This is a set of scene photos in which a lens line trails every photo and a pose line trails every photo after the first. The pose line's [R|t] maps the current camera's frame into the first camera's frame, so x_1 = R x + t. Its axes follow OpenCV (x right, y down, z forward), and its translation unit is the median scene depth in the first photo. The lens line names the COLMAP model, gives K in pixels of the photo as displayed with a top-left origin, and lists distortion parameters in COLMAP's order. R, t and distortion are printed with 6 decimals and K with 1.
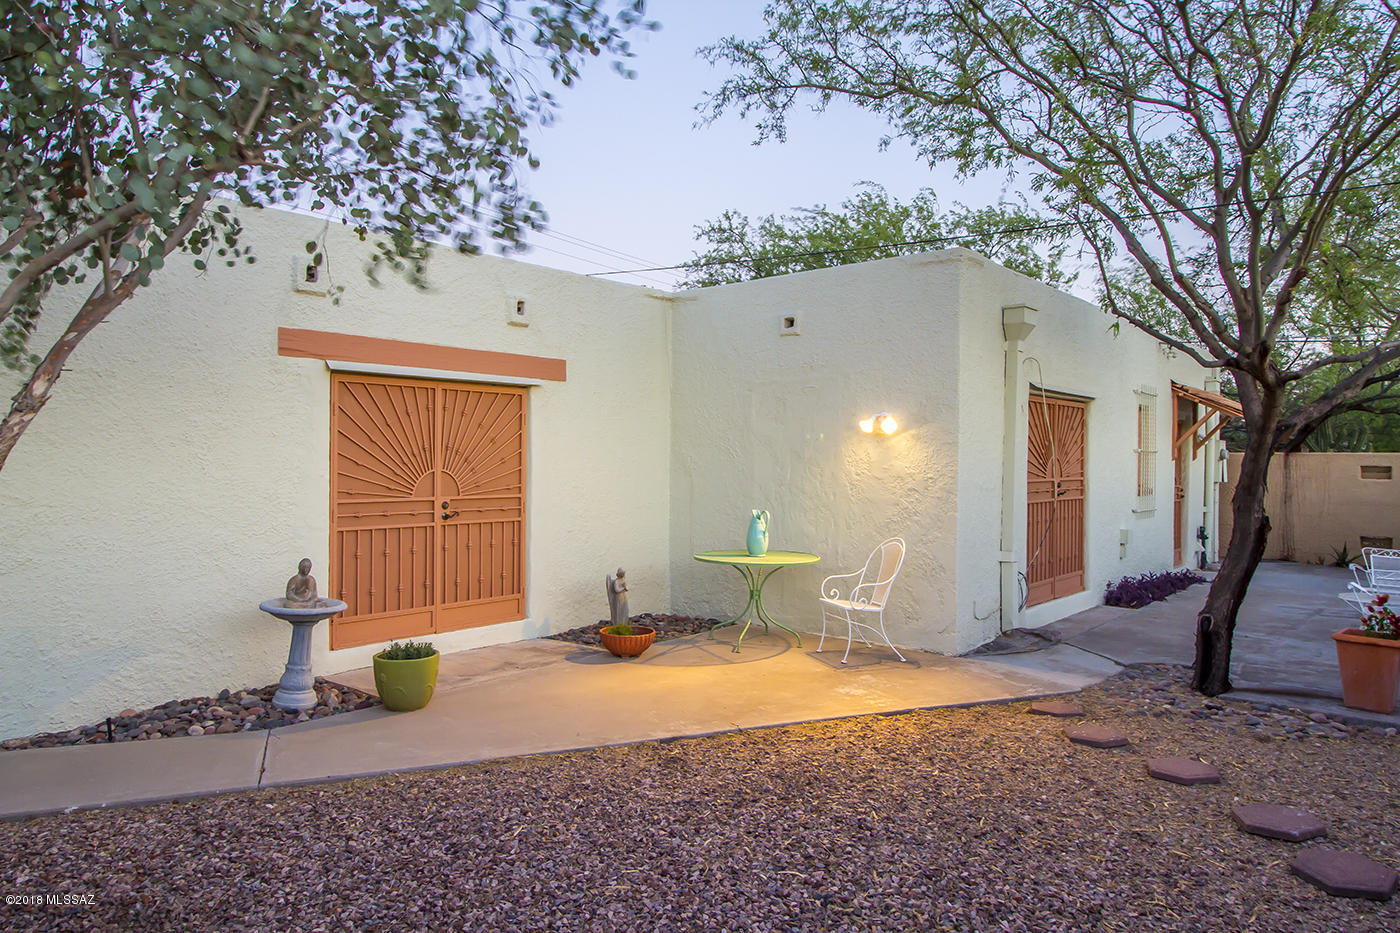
lens RADIAL K [[971.9, 0, 700.0], [0, 971.9, 466.5], [0, 0, 1]] dist [-0.002490, -0.002823]
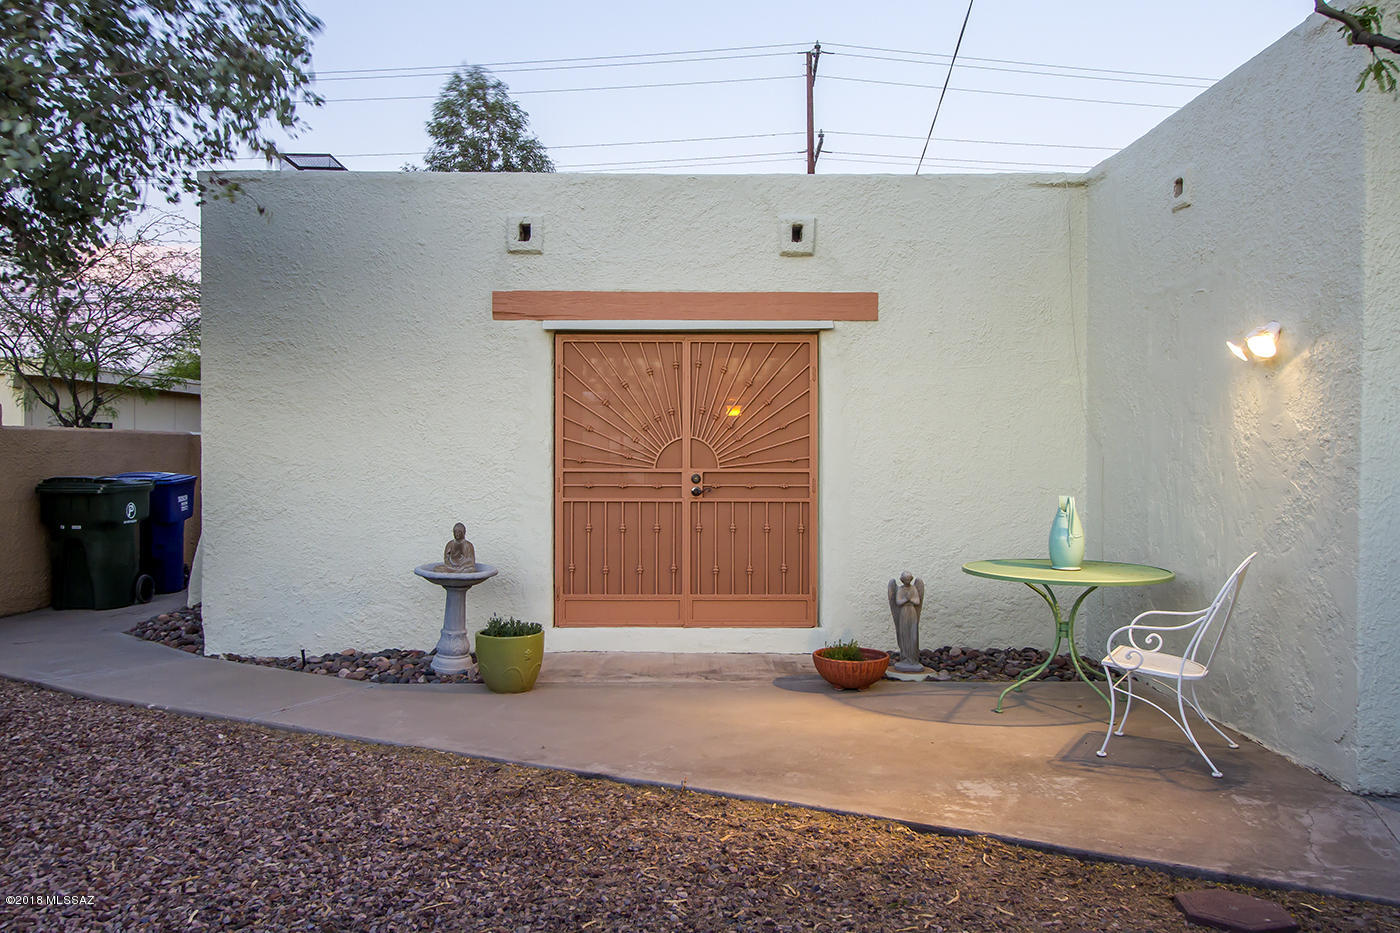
lens RADIAL K [[1169.0, 0, 700.0], [0, 1169.0, 466.5], [0, 0, 1]] dist [0.010150, 0.000031]
pose [[0.617697, 0.004608, -0.786402, 0.550116], [-0.005511, 0.999984, 0.001531, 0.027715], [0.786397, 0.003388, 0.617713, 0.371730]]
